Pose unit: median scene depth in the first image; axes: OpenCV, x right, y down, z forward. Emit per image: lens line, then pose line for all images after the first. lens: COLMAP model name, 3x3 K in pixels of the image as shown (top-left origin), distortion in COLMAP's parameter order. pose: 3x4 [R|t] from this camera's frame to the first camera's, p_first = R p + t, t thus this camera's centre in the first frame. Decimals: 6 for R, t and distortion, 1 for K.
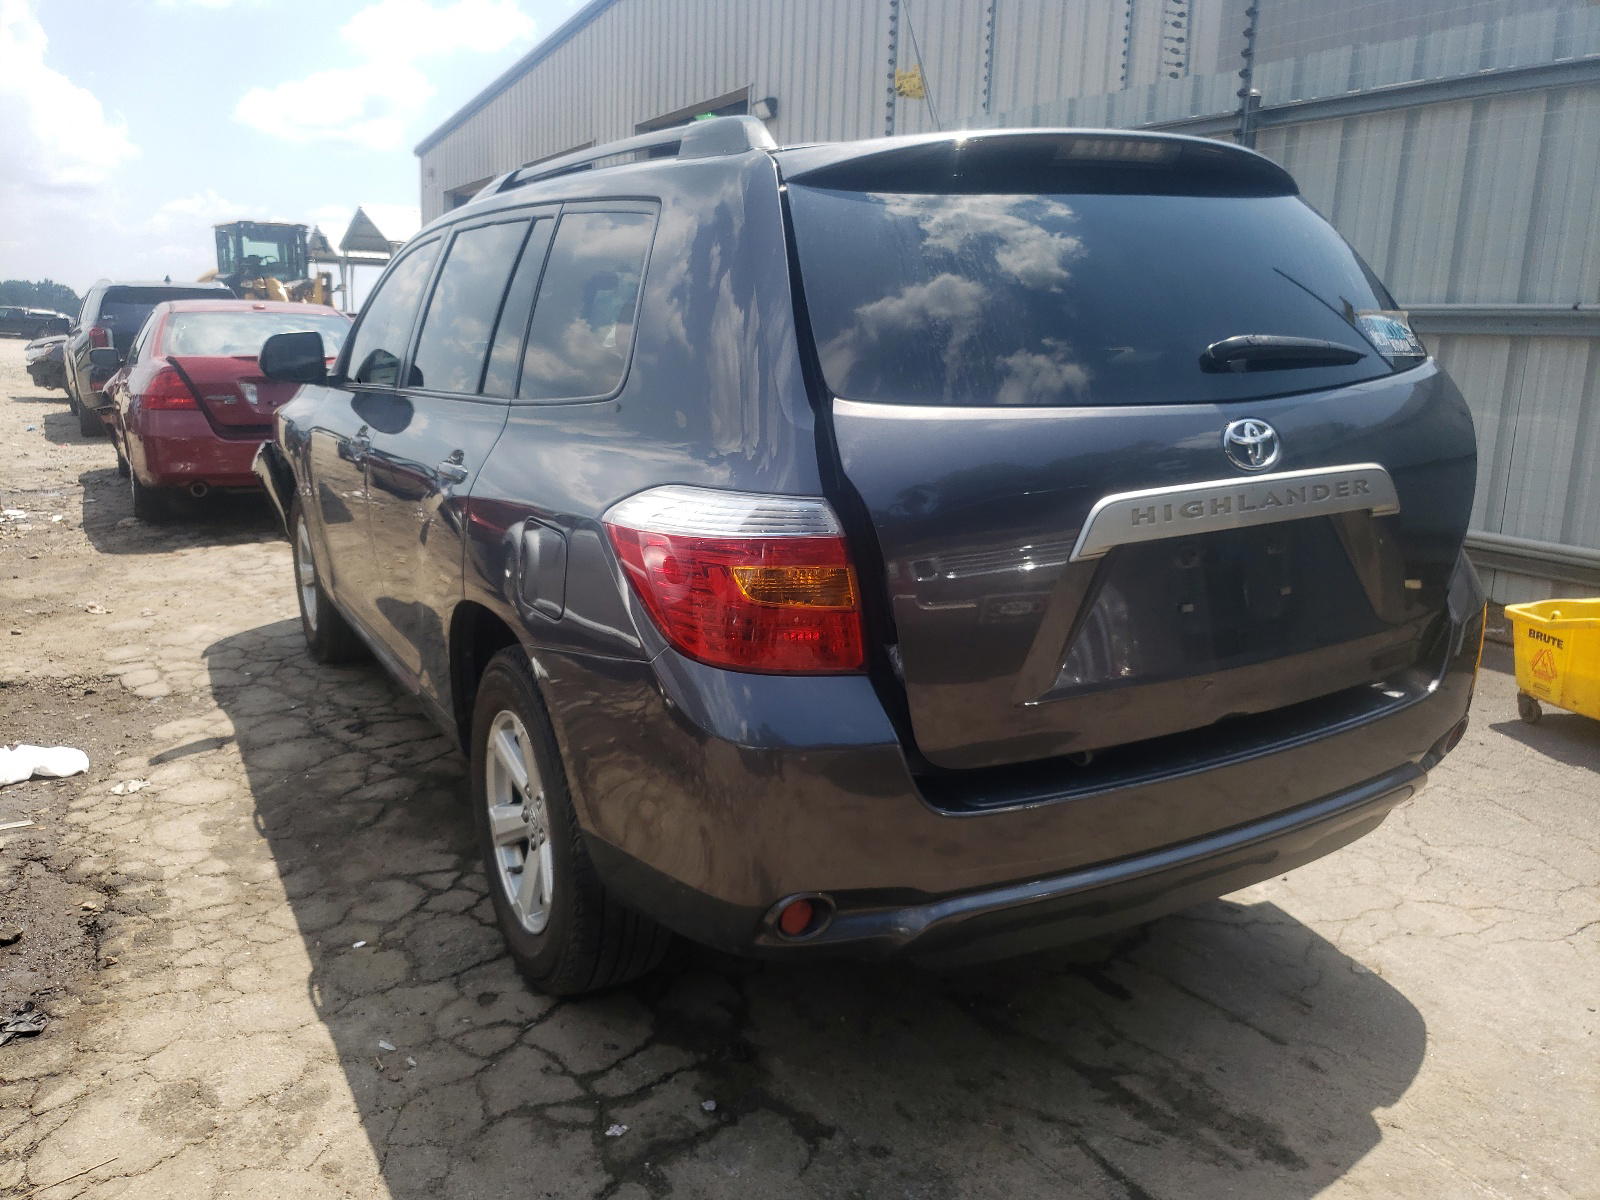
lens RADIAL K [[1225.2, 0, 800.0], [0, 1225.2, 600.0], [0, 0, 1]] dist [0.053626, 0.001222]
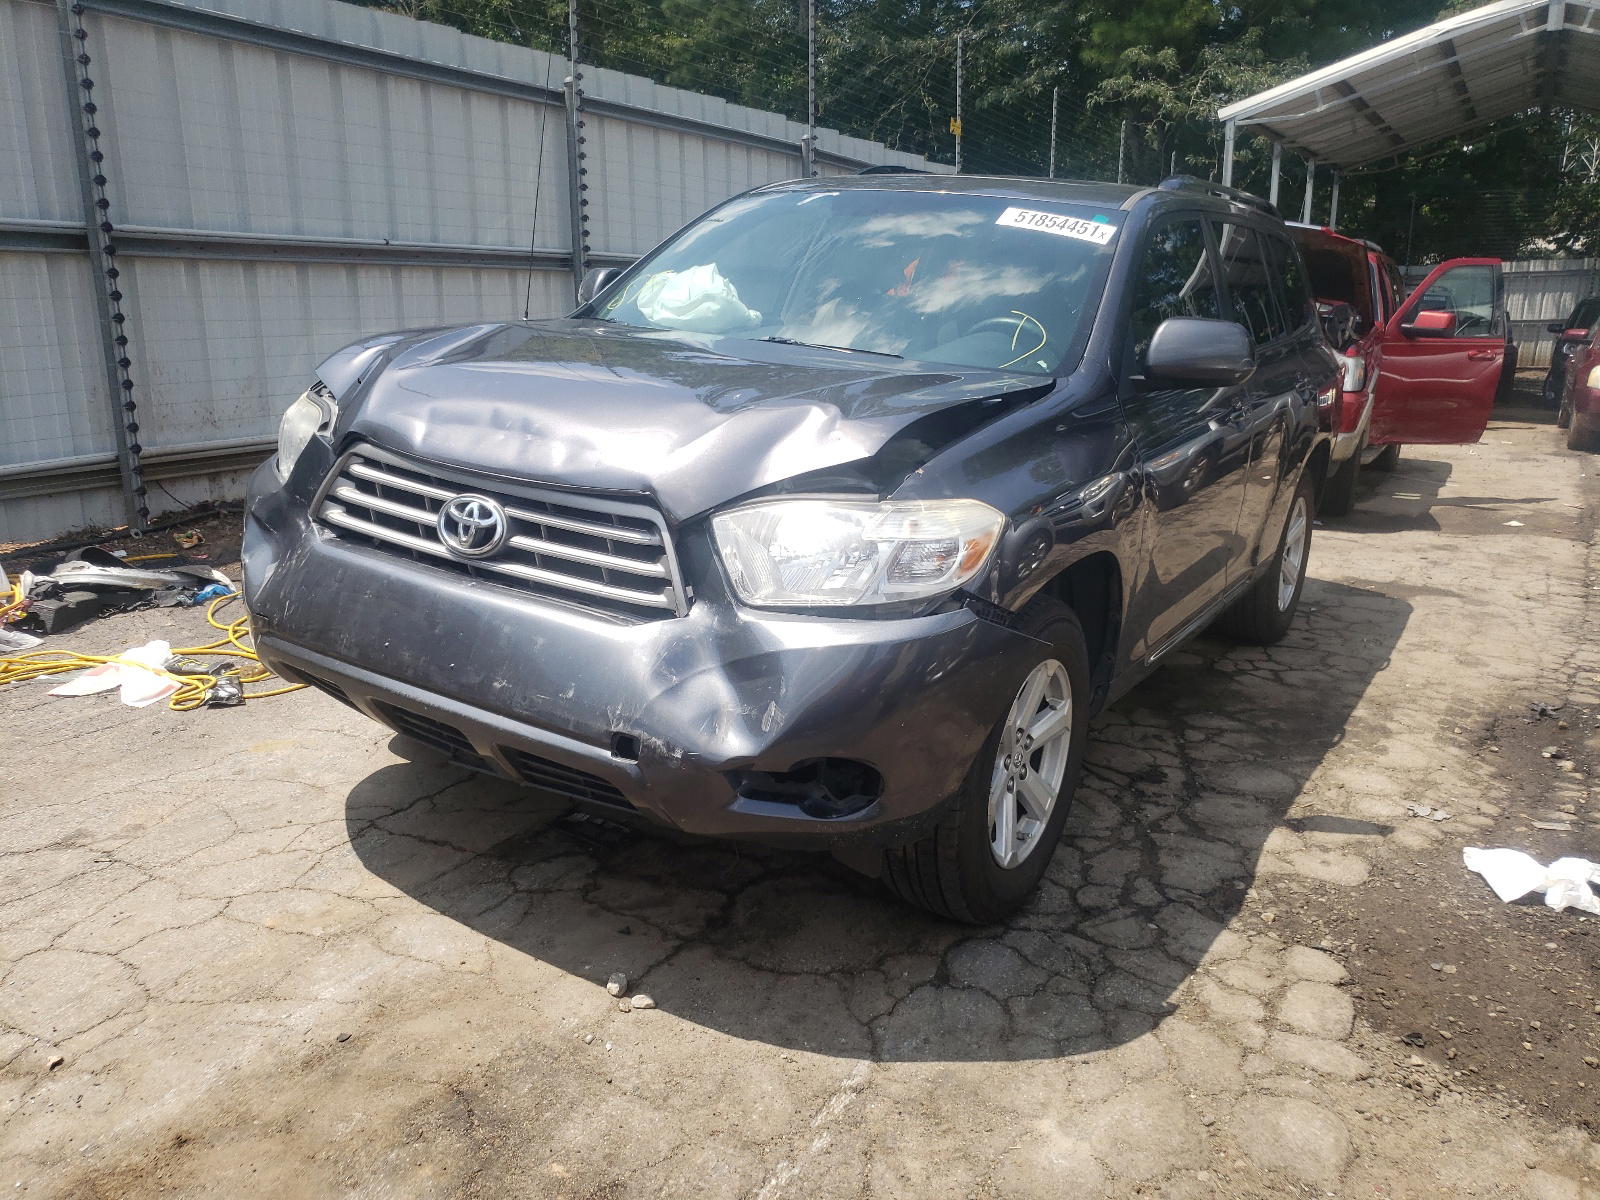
lens RADIAL K [[1225.2, 0, 800.0], [0, 1225.2, 600.0], [0, 0, 1]] dist [0.053626, 0.001222]
pose [[-0.475078, -0.247380, 0.844455, -1.108859], [0.162149, 0.918624, 0.360330, -0.416544], [-0.864875, 0.308112, -0.396306, 1.807547]]
